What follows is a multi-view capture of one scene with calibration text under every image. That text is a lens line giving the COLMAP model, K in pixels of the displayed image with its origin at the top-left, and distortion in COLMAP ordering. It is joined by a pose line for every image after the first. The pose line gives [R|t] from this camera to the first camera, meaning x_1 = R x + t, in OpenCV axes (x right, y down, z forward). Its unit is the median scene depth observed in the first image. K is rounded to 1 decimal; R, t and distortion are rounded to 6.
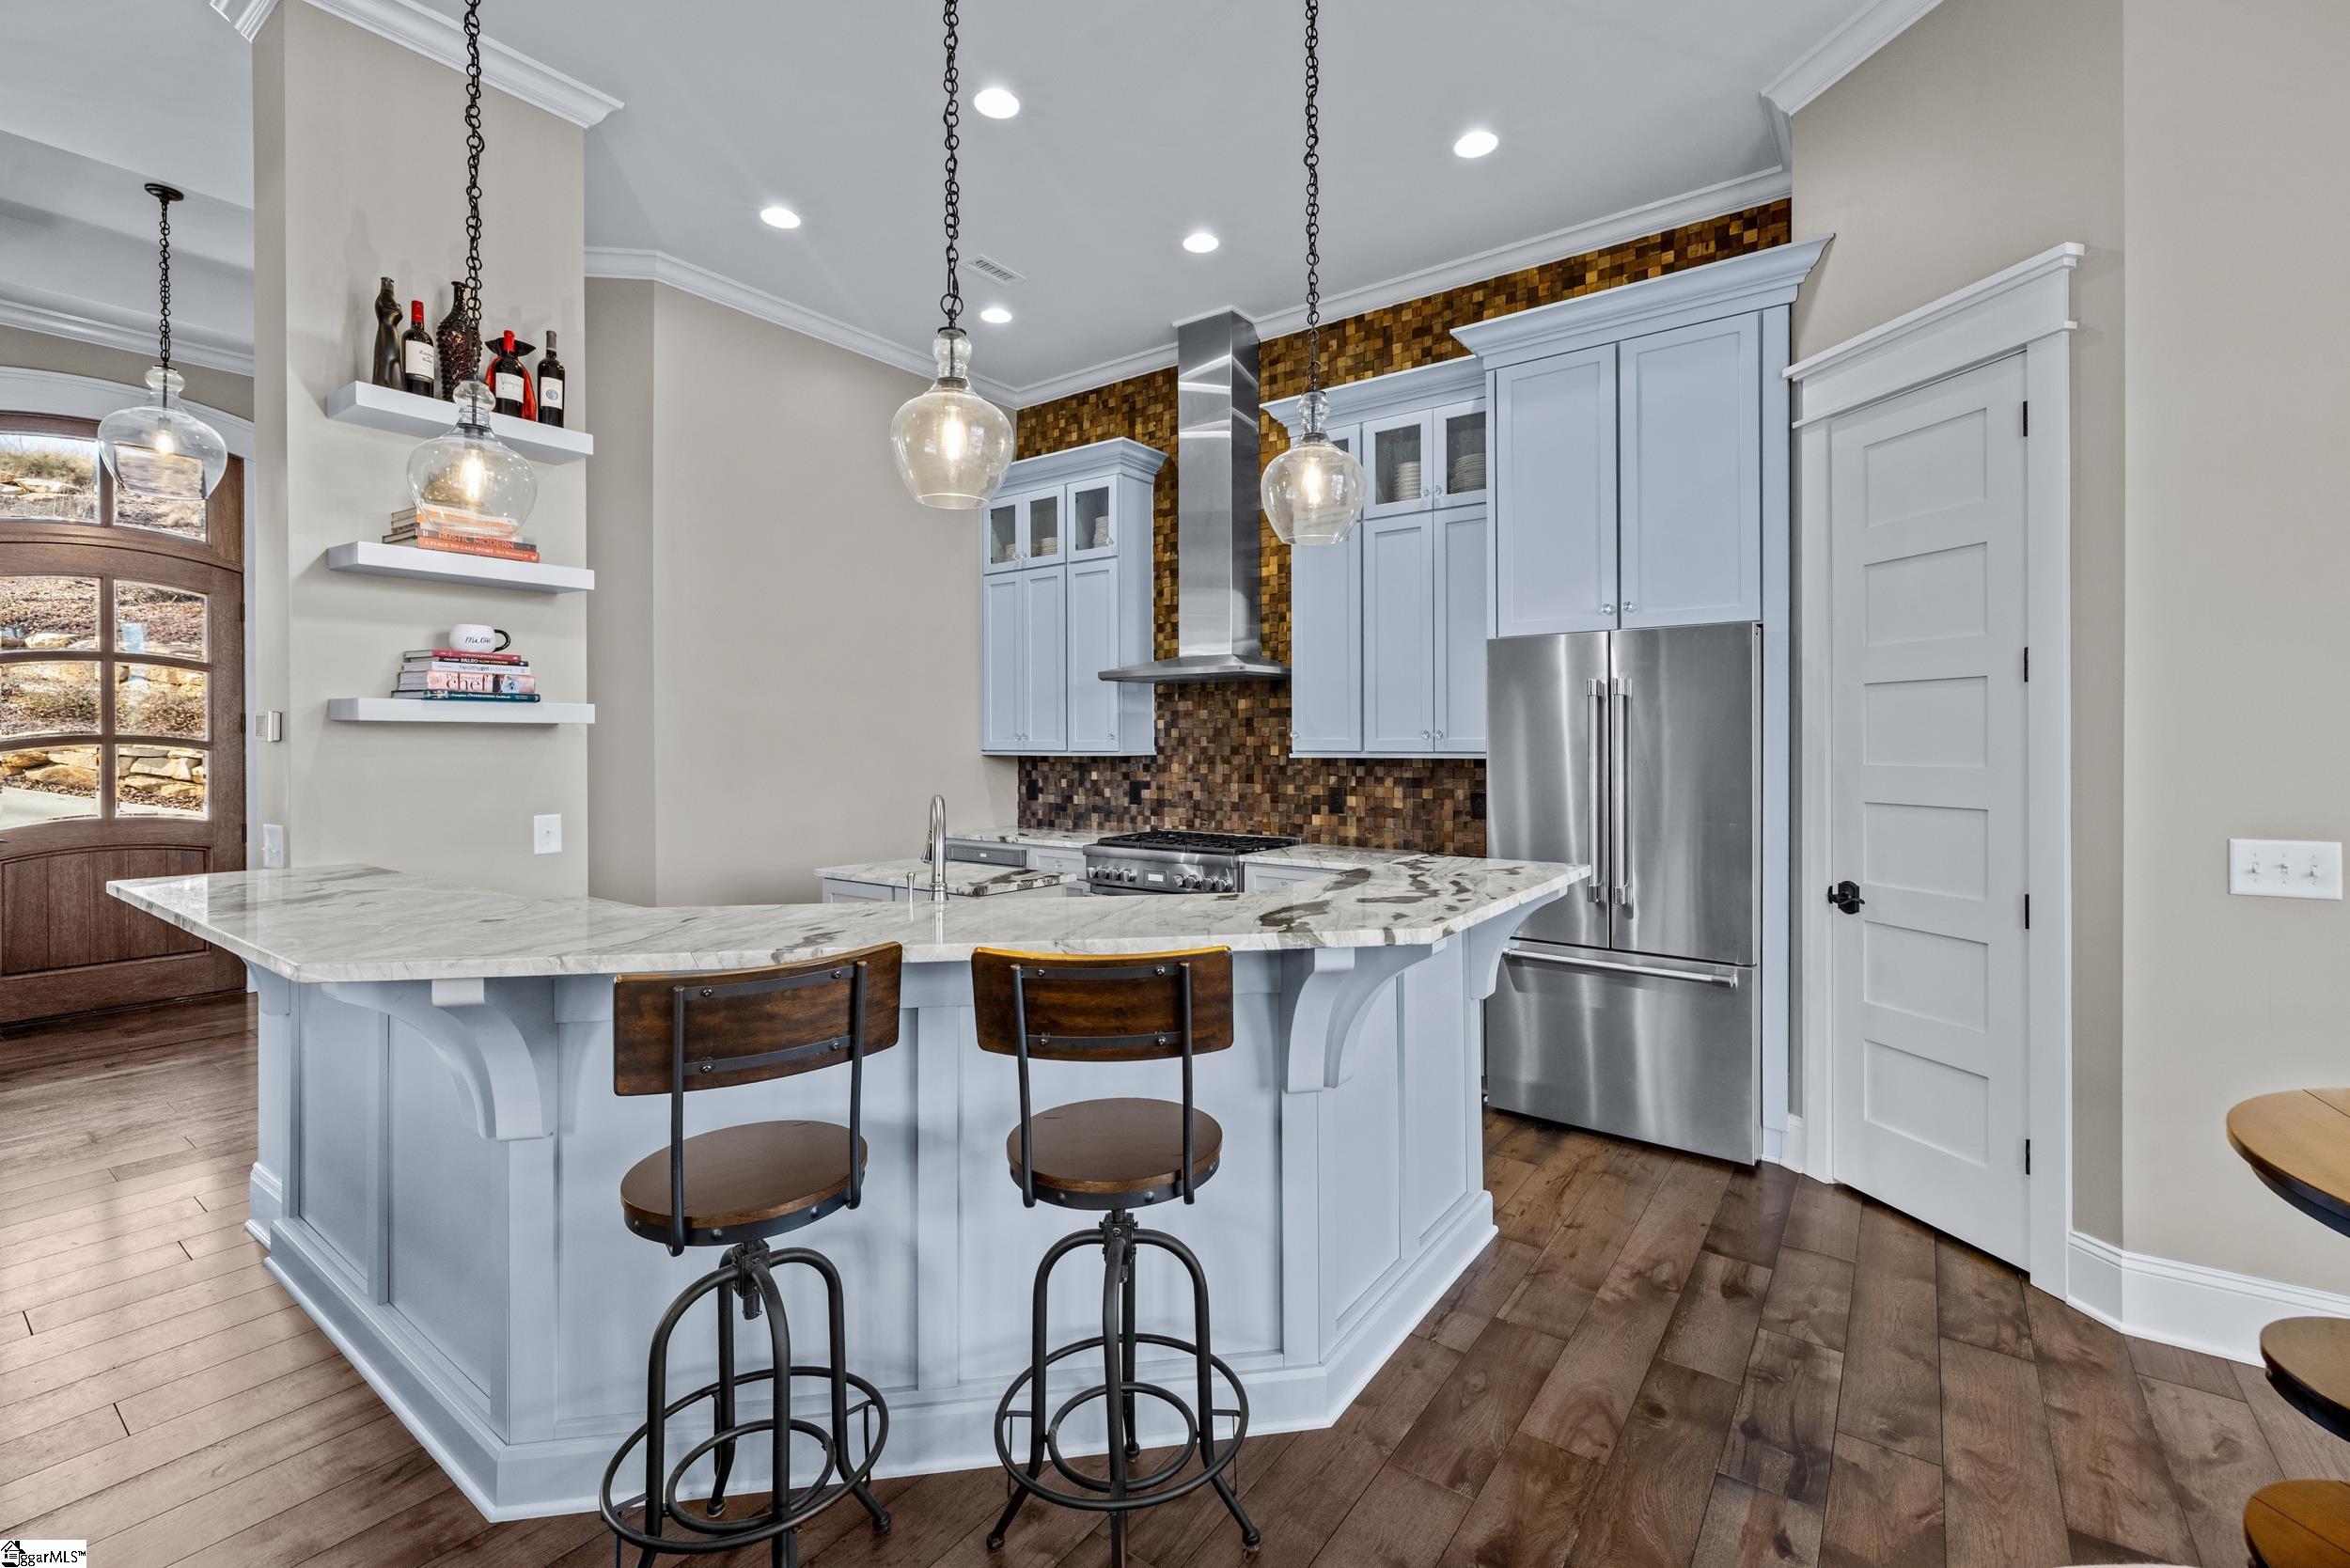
lens RADIAL K [[1015.2, 0, 1182.9], [0, 1015.2, 746.0], [0, 0, 1]] dist [0.003261, -0.000315]
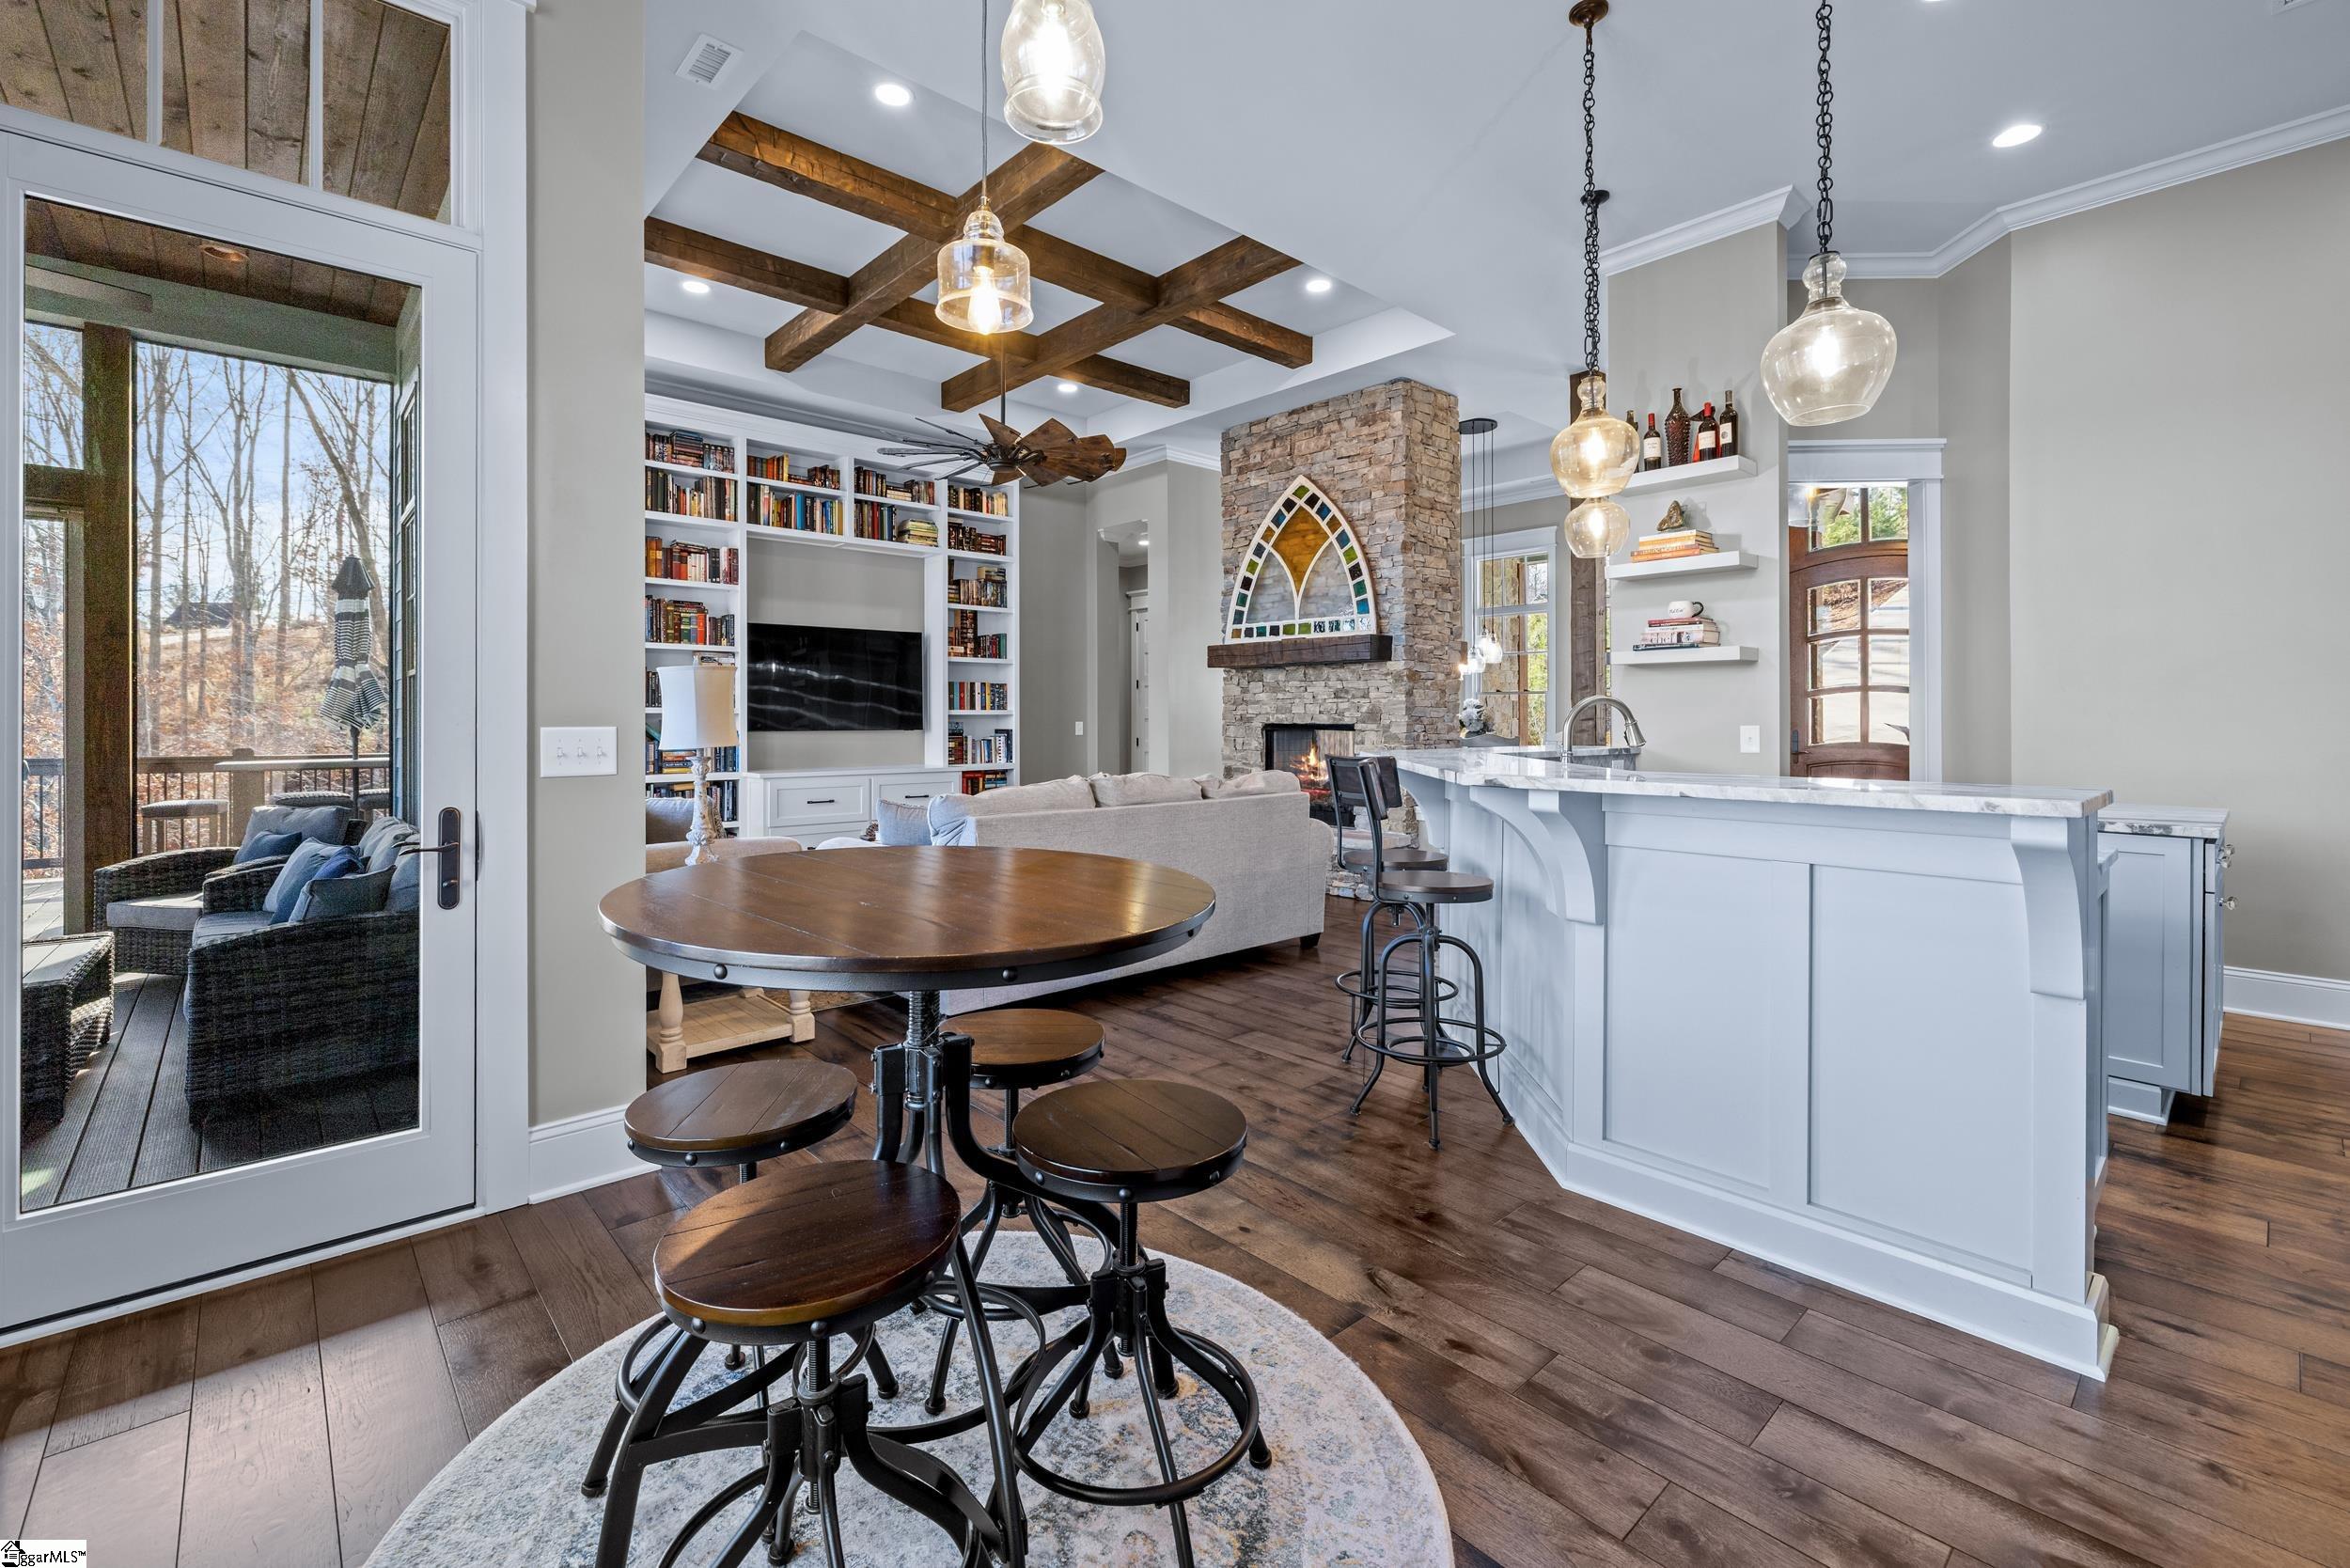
lens RADIAL K [[1015.2, 0, 1148.9], [0, 1015.2, 713.8], [0, 0, 1]] dist [0.003261, -0.000315]
pose [[-0.217101, 0.000458, -0.976149, 1.201098], [-0.000320, 1.000000, 0.000541, 0.065126], [0.976149, 0.000430, -0.217101, 0.624426]]
